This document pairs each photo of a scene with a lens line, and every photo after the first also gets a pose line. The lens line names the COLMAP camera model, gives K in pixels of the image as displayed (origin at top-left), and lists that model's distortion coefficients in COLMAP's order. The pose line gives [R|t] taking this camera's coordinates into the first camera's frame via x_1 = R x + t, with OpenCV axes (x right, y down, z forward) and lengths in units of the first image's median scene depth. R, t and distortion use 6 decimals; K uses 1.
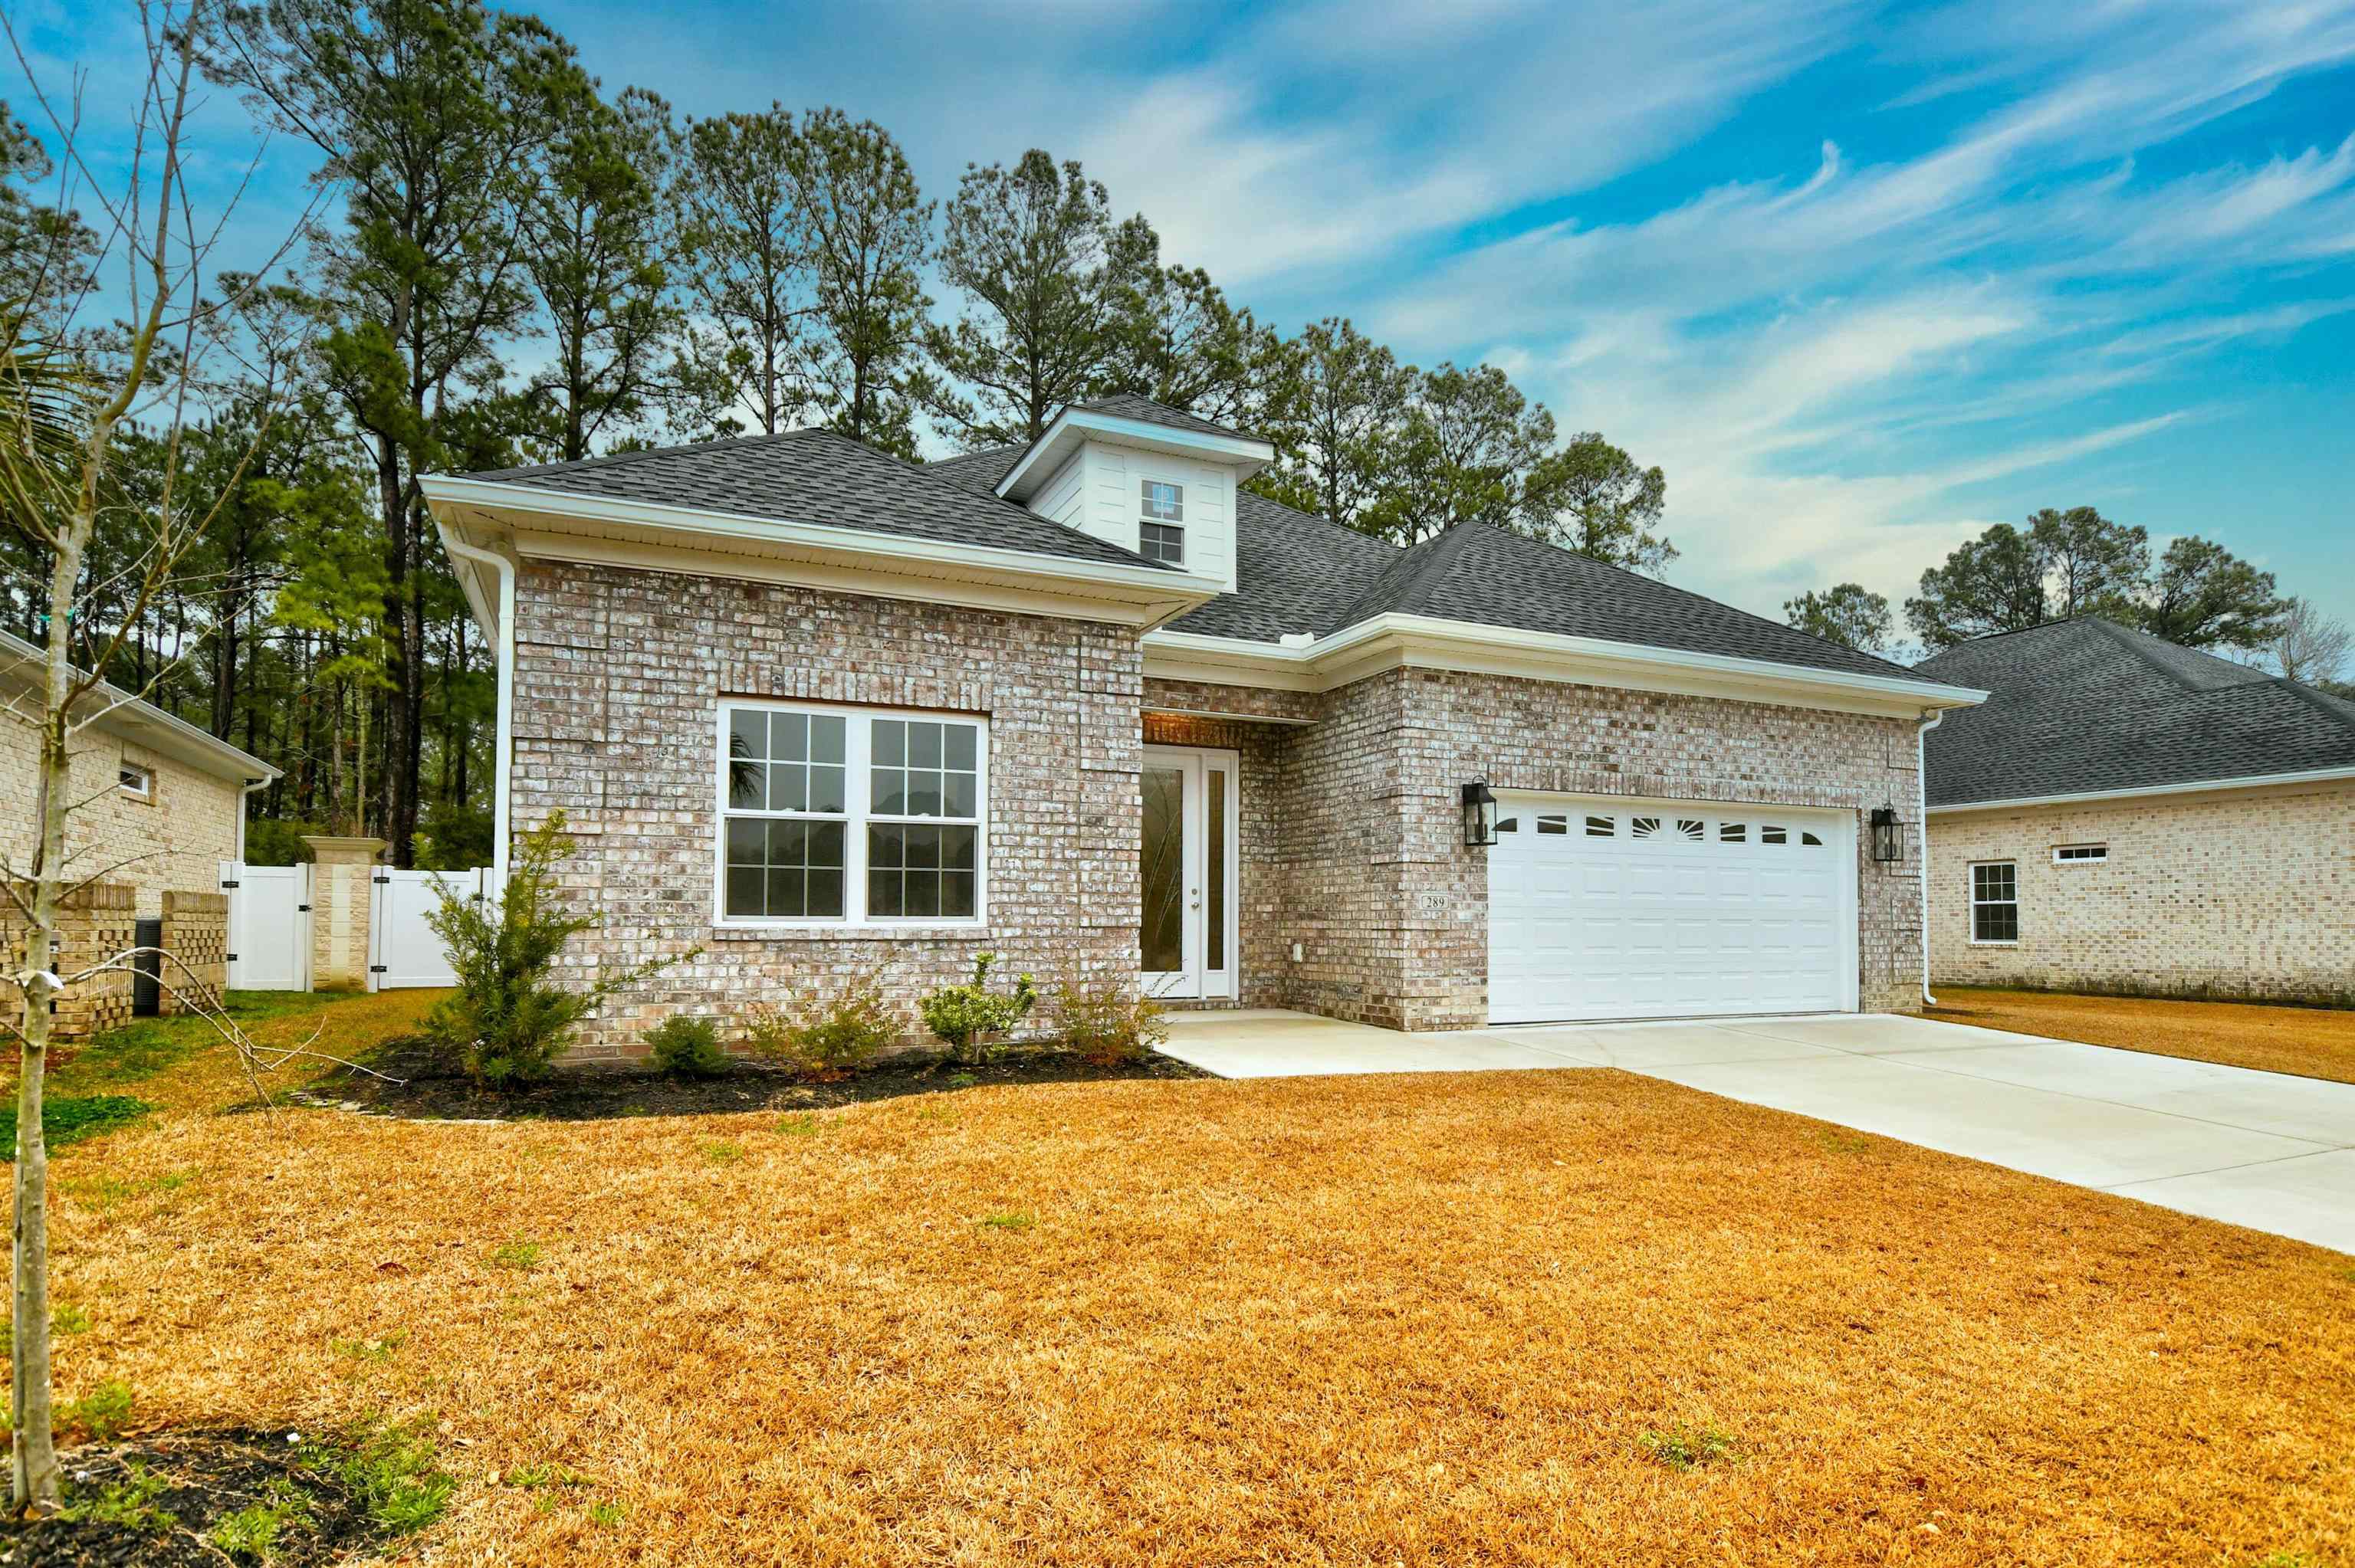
lens RADIAL K [[1230.7, 0, 1177.7], [0, 1230.7, 759.4], [0, 0, 1]] dist [0.013737, -0.011840]
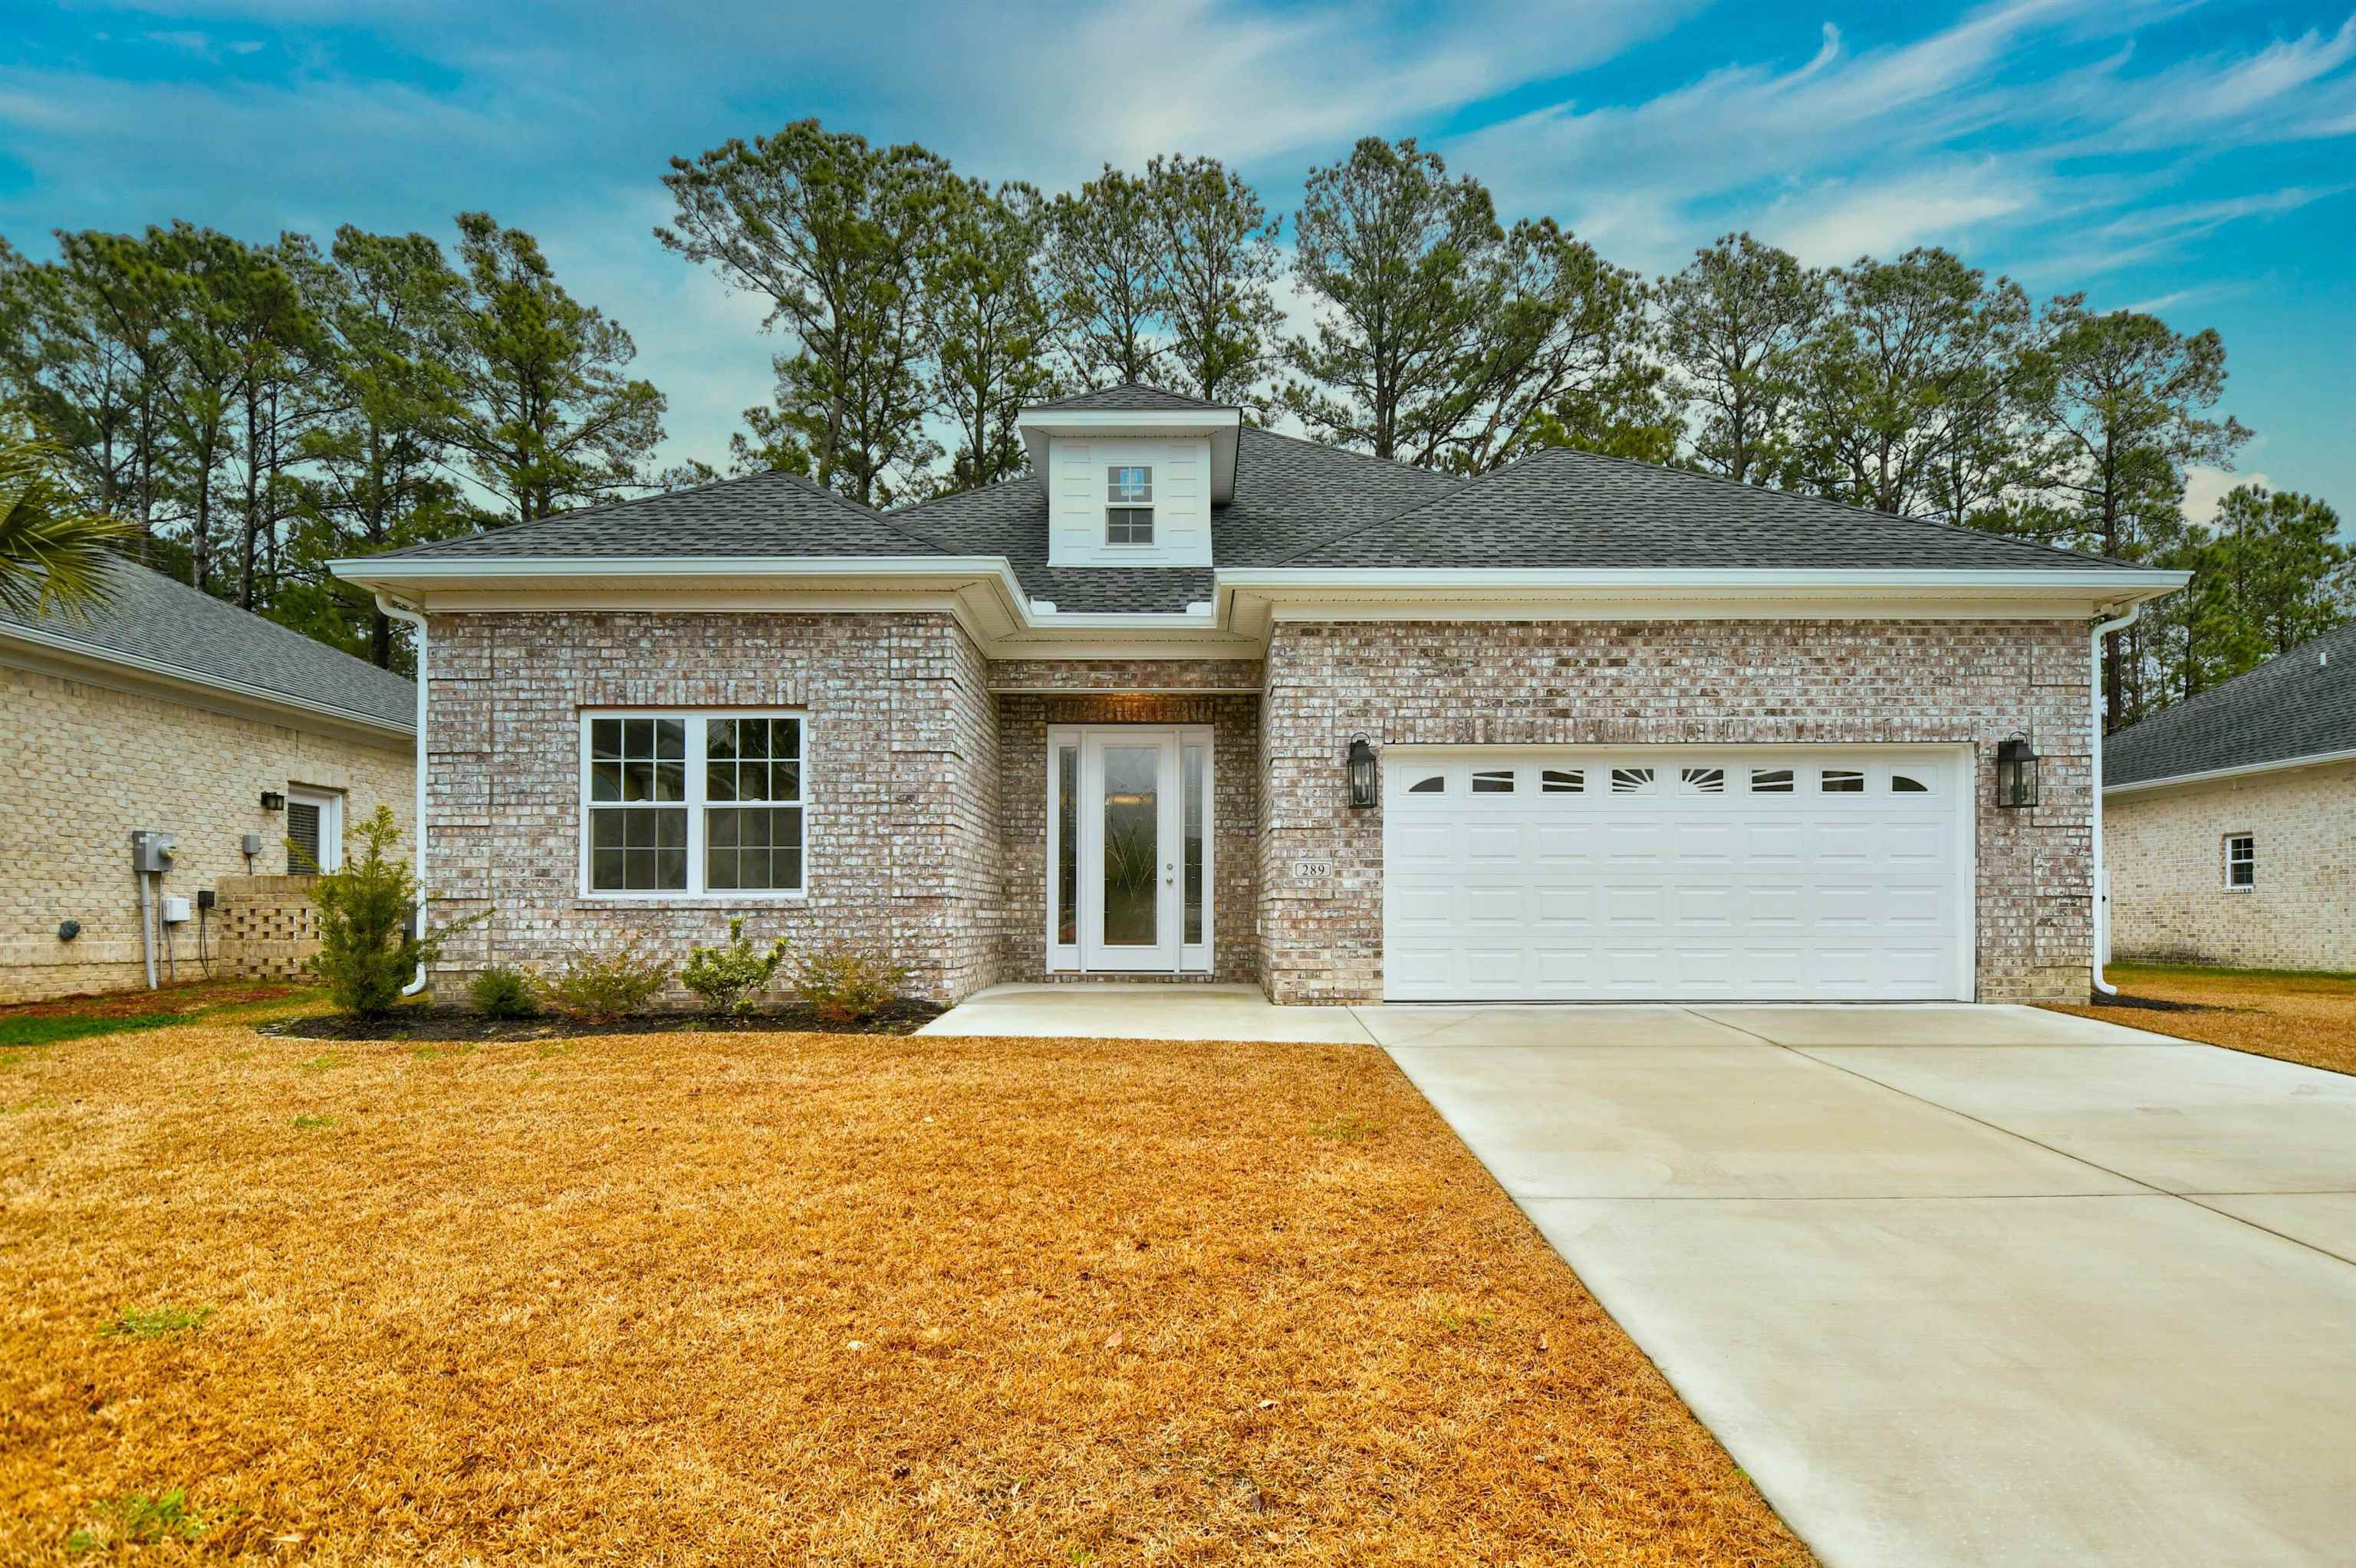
lens RADIAL K [[1201.3, 0, 1174.8], [0, 1201.3, 793.8], [0, 0, 1]] dist [0.022035, -0.029580]
pose [[0.908695, -0.048102, -0.414681, 0.585281], [0.060165, 0.998059, 0.016069, 0.043271], [0.413103, -0.039551, 0.909825, 0.143878]]
